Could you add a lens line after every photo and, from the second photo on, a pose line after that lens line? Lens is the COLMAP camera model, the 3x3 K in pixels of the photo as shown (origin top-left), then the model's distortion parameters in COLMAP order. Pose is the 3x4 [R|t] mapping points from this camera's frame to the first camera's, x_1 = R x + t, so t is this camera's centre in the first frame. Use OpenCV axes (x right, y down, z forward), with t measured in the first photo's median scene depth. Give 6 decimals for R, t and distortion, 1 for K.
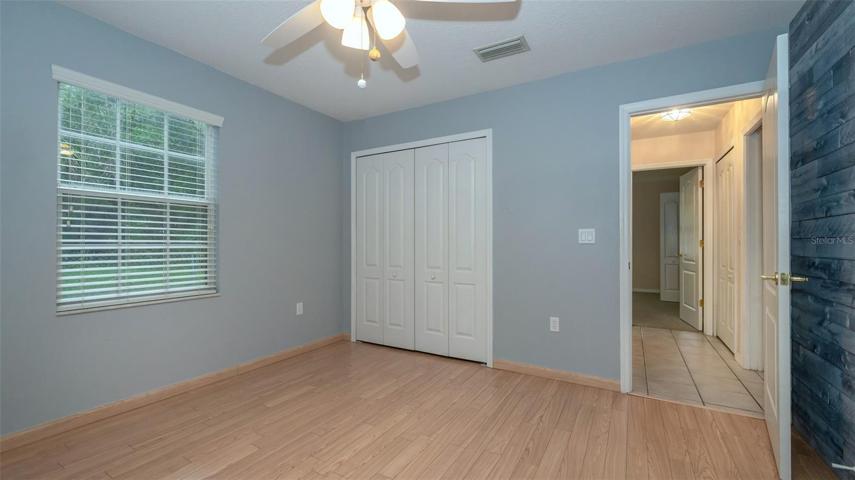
lens RADIAL K [[340.4, 0, 430.2], [0, 340.4, 237.5], [0, 0, 1]] dist [0.000801, 0.000004]
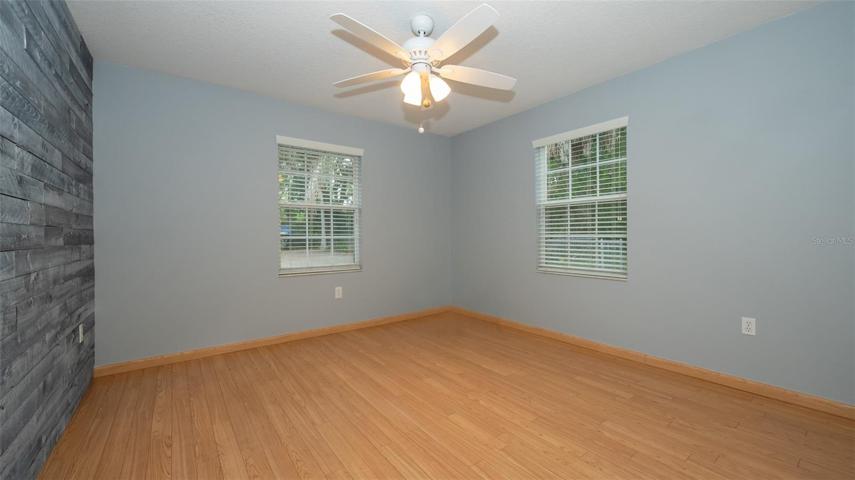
lens RADIAL K [[340.4, 0, 430.2], [0, 340.4, 237.5], [0, 0, 1]] dist [0.000801, 0.000004]
pose [[-0.374206, 0.004395, -0.927335, 0.702009], [0.019052, 0.999814, -0.002949, 0.024860], [0.927150, -0.018771, -0.374221, 0.925825]]
